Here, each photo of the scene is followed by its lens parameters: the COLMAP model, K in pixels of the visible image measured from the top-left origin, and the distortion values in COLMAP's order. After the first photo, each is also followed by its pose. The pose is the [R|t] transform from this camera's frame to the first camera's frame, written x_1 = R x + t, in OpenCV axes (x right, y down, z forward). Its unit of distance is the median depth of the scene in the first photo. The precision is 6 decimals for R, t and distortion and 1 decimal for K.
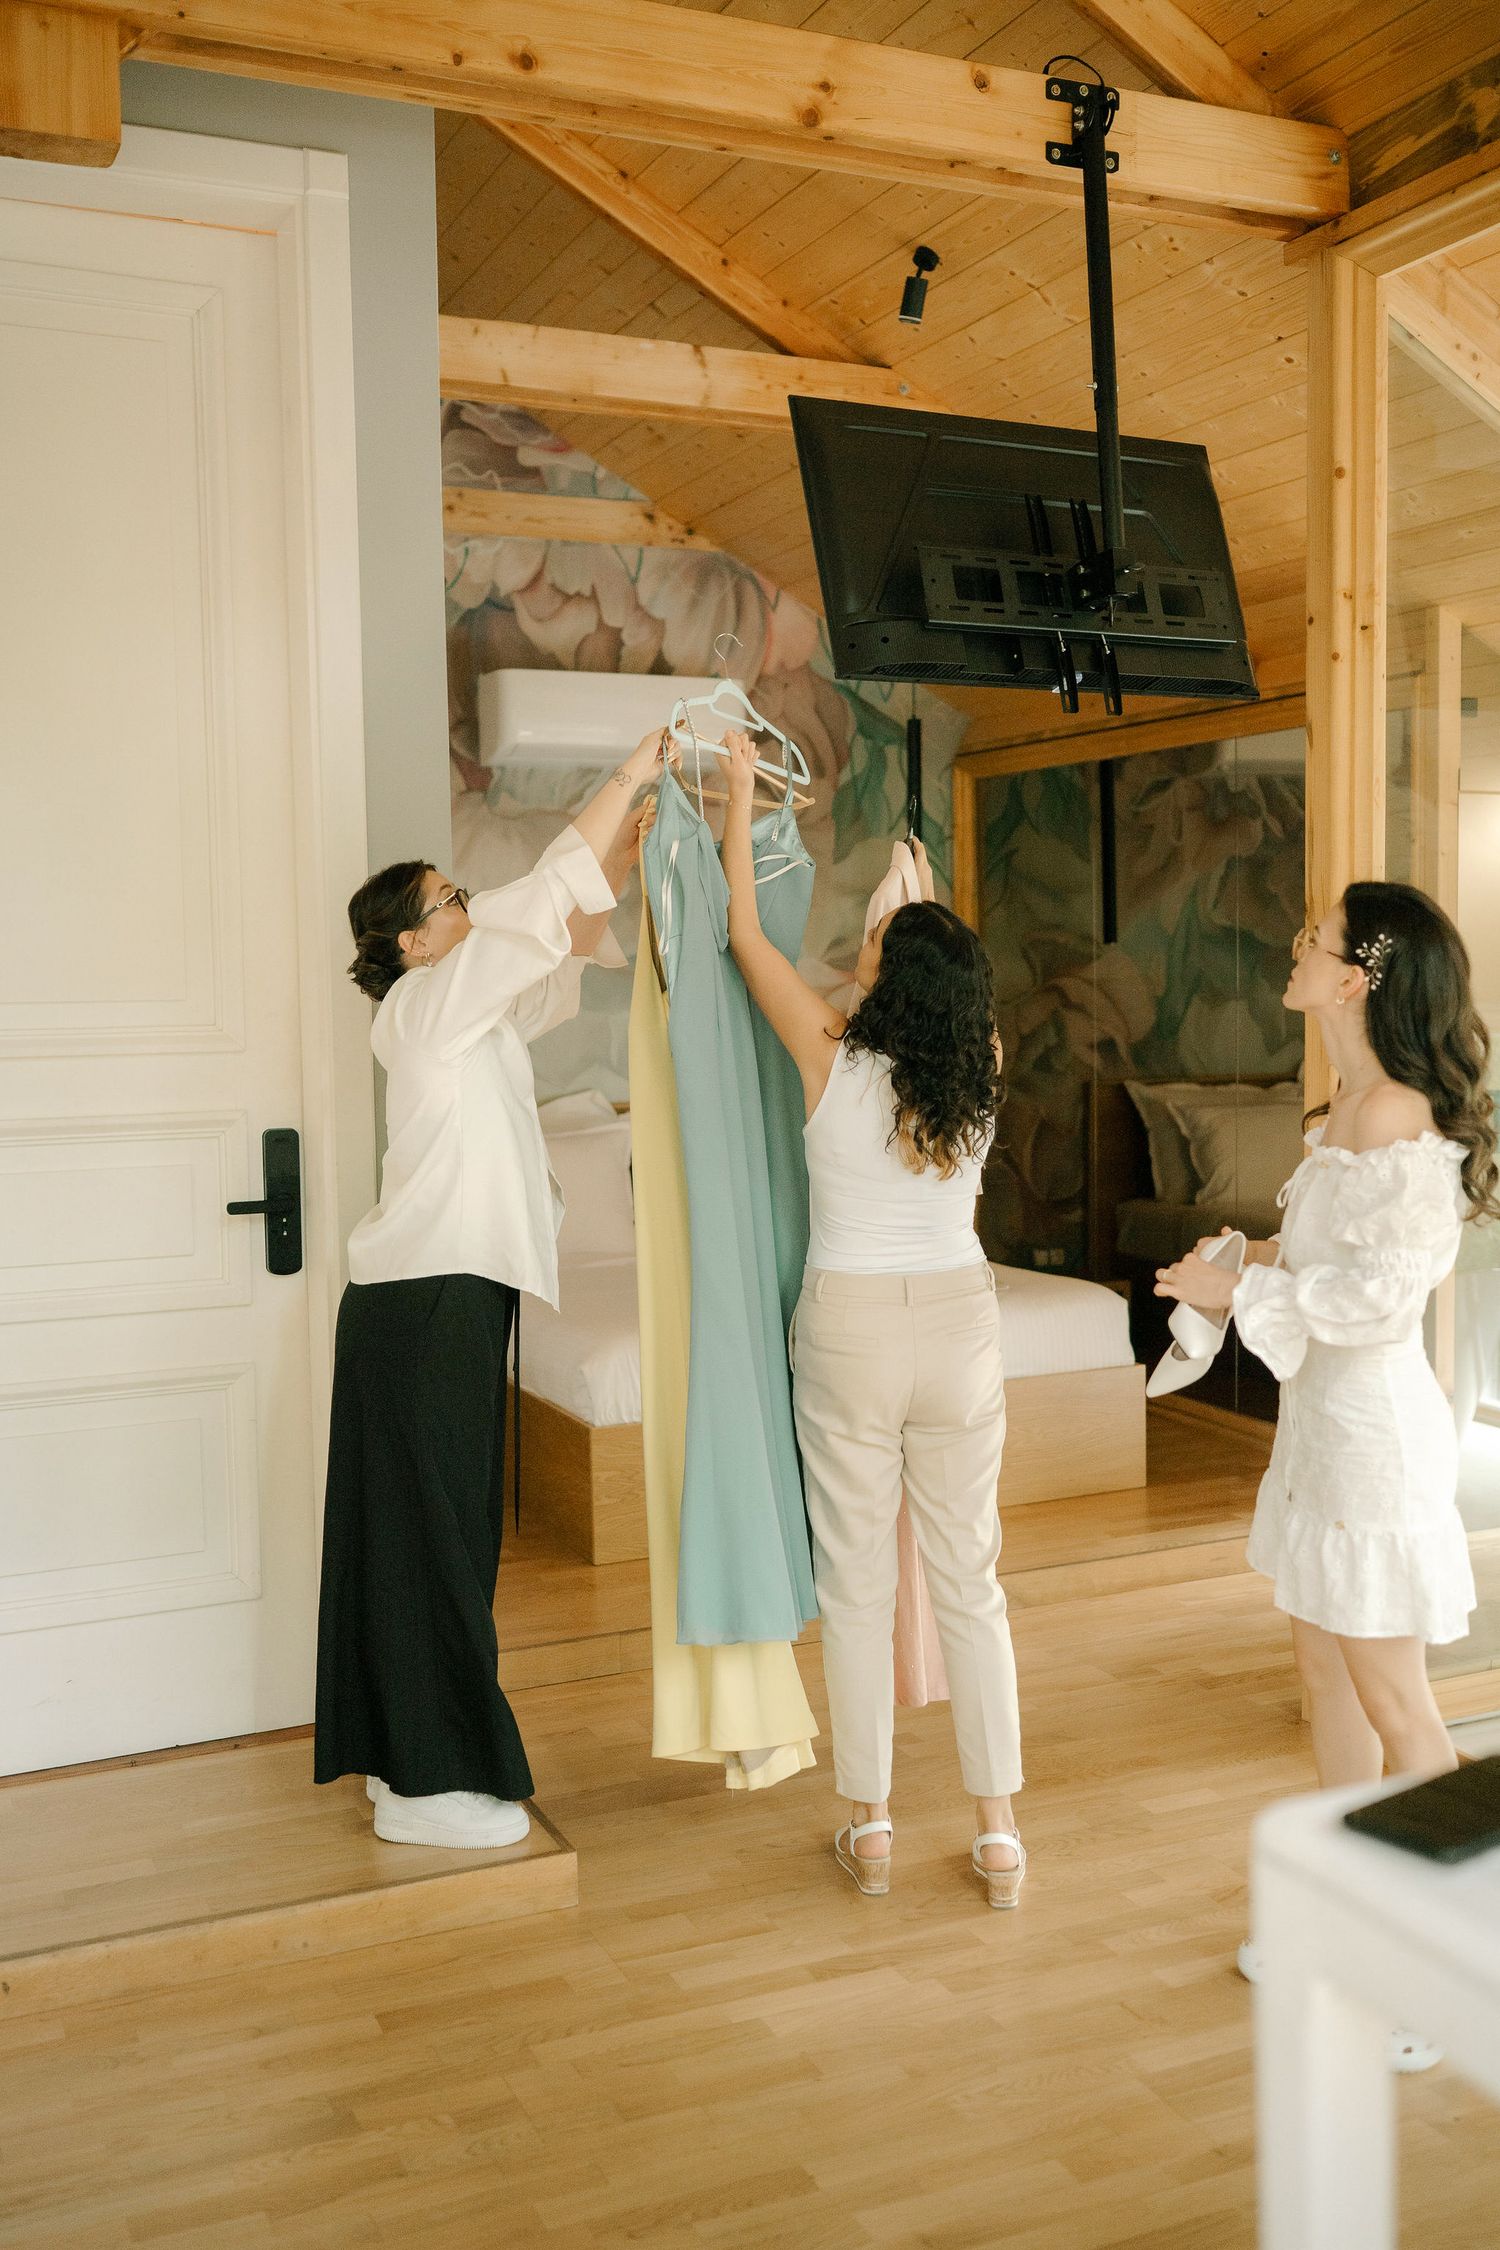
lens RADIAL K [[2178.9, 0, 751.6], [0, 2178.9, 1119.3], [0, 0, 1]] dist [0.019409, 0.000000]
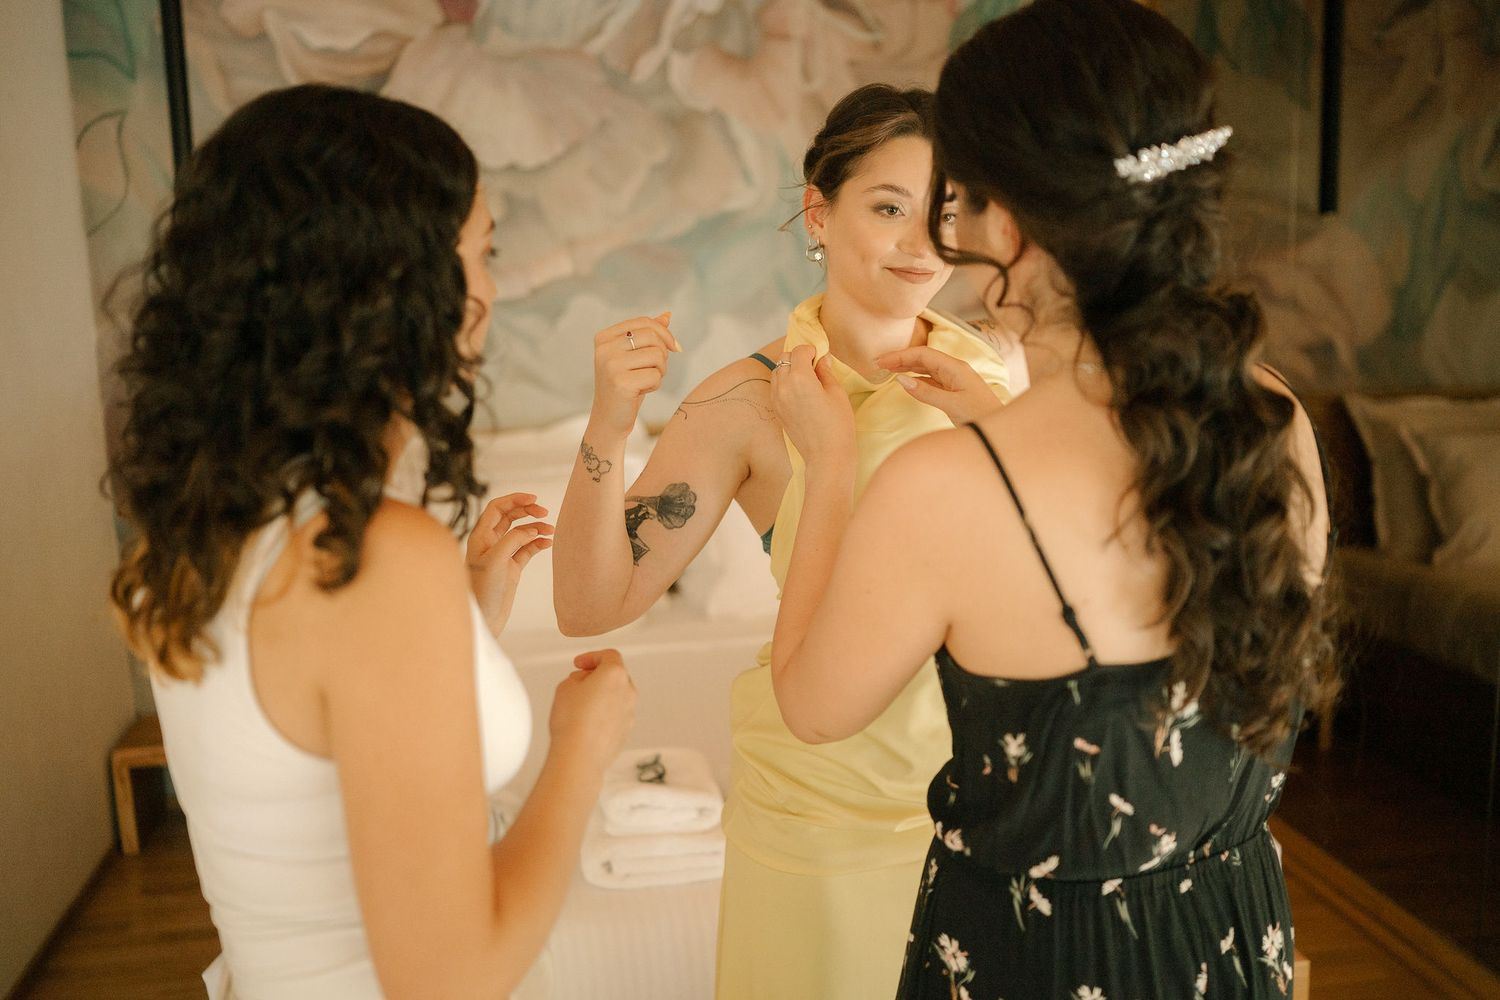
lens RADIAL K [[1452.6, 0, 749.0], [0, 1452.6, 506.1], [0, 0, 1]] dist [0.019409, 0.000000]
pose [[0.971630, 0.034221, -0.234018, 0.089562], [-0.009674, 0.994399, 0.105248, -0.031730], [0.236309, -0.099998, 0.966519, 0.450673]]
